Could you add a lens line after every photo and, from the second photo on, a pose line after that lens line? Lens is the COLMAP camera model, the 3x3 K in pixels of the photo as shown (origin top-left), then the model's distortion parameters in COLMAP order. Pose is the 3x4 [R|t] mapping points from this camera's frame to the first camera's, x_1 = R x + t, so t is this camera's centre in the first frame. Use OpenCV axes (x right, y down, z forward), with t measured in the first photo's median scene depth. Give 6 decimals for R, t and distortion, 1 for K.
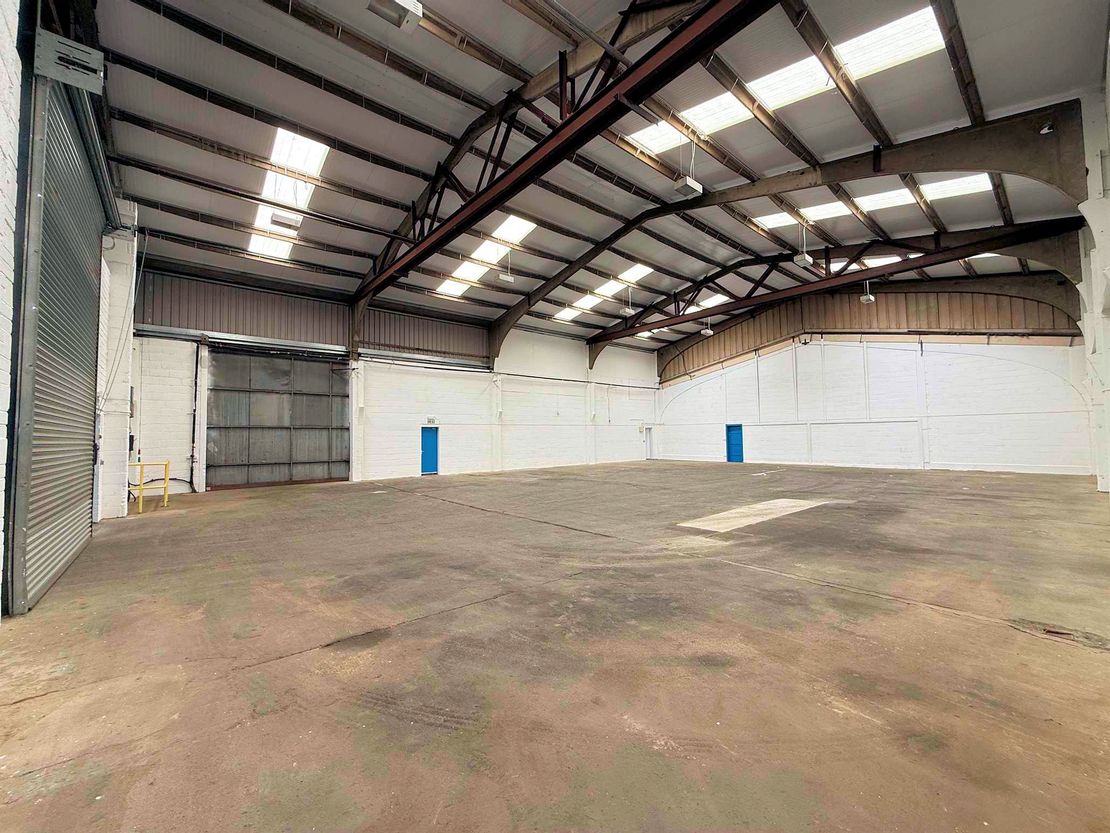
lens RADIAL K [[441.0, 0, 553.5], [0, 441.0, 409.0], [0, 0, 1]] dist [-0.001127, -0.000090]
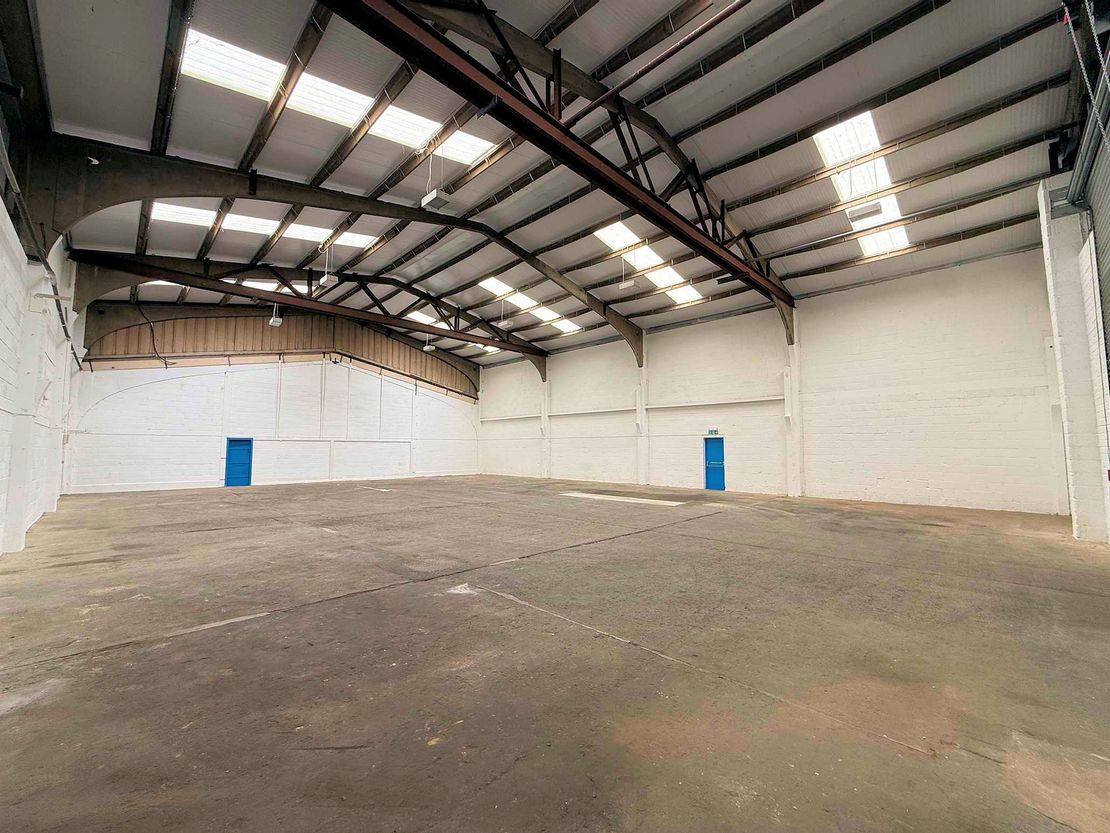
lens RADIAL K [[443.0, 0, 555.0], [0, 443.0, 416.5], [0, 0, 1]] dist [-0.002256, -0.000232]
pose [[-0.087472, 0.087058, 0.992356, -0.481800], [-0.057940, 0.994043, -0.092313, 0.041319], [-0.994481, -0.065572, -0.081907, 0.568283]]
